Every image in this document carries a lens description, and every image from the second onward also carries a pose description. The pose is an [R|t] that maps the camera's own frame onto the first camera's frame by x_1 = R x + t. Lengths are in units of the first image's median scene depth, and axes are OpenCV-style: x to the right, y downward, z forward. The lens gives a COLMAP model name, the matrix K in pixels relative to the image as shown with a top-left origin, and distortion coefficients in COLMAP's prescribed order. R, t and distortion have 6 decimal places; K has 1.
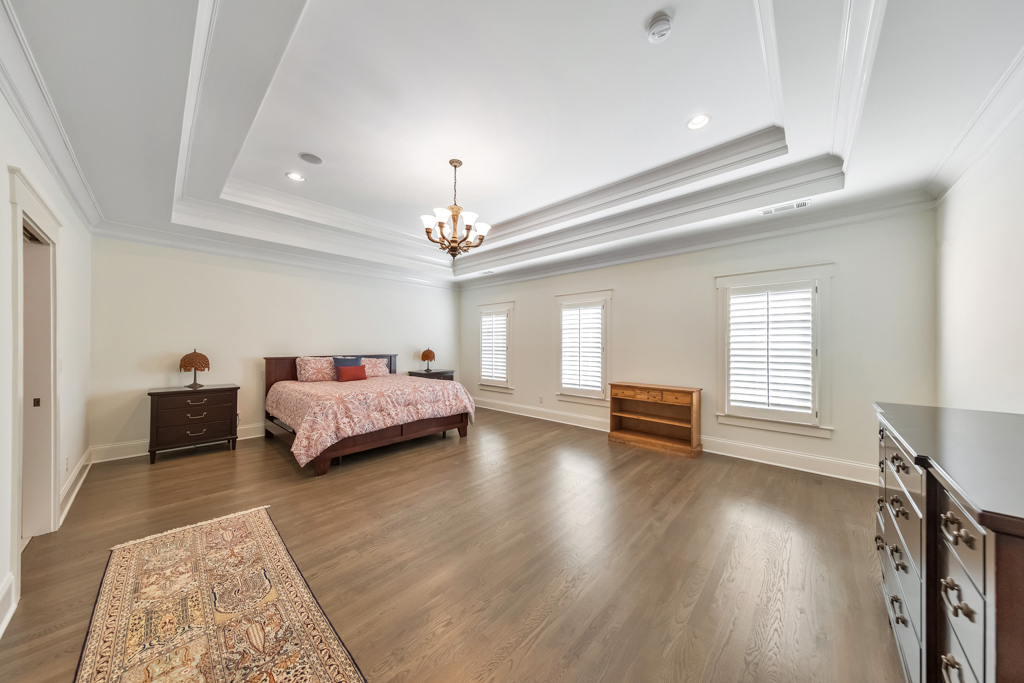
lens RADIAL K [[327.6, 0, 521.7], [0, 327.6, 343.4], [0, 0, 1]] dist [0.010345, -0.000159]
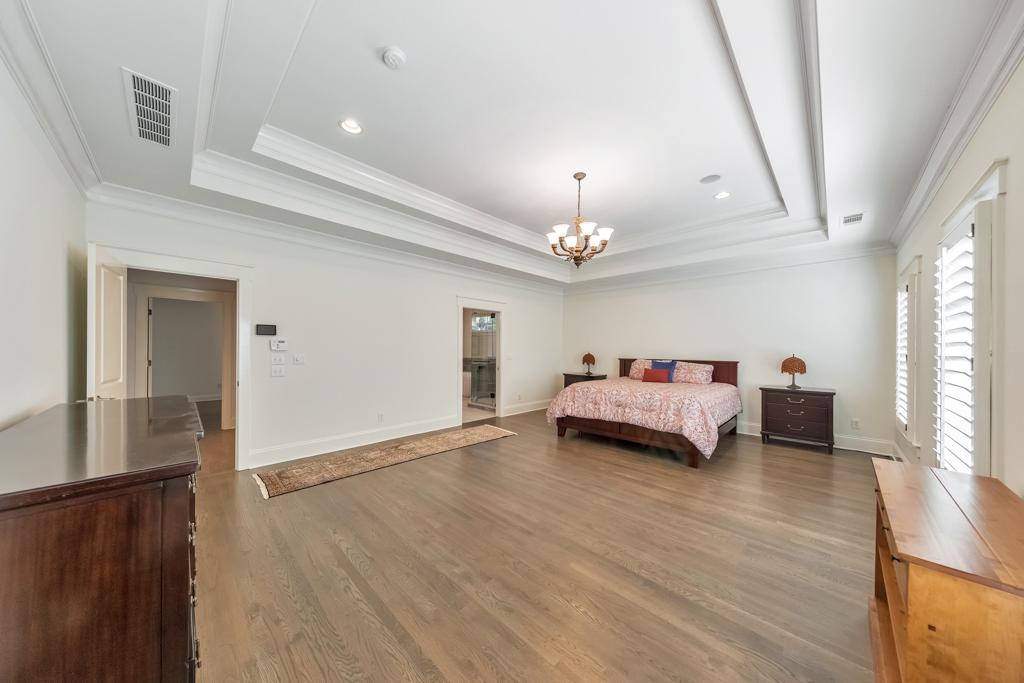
lens RADIAL K [[327.6, 0, 522.7], [0, 327.6, 347.7], [0, 0, 1]] dist [0.010345, -0.000159]
pose [[-0.029049, -0.001185, -0.999577, 0.669932], [0.000656, 0.999999, -0.001204, -0.002149], [0.999578, -0.000691, -0.029048, 0.649540]]
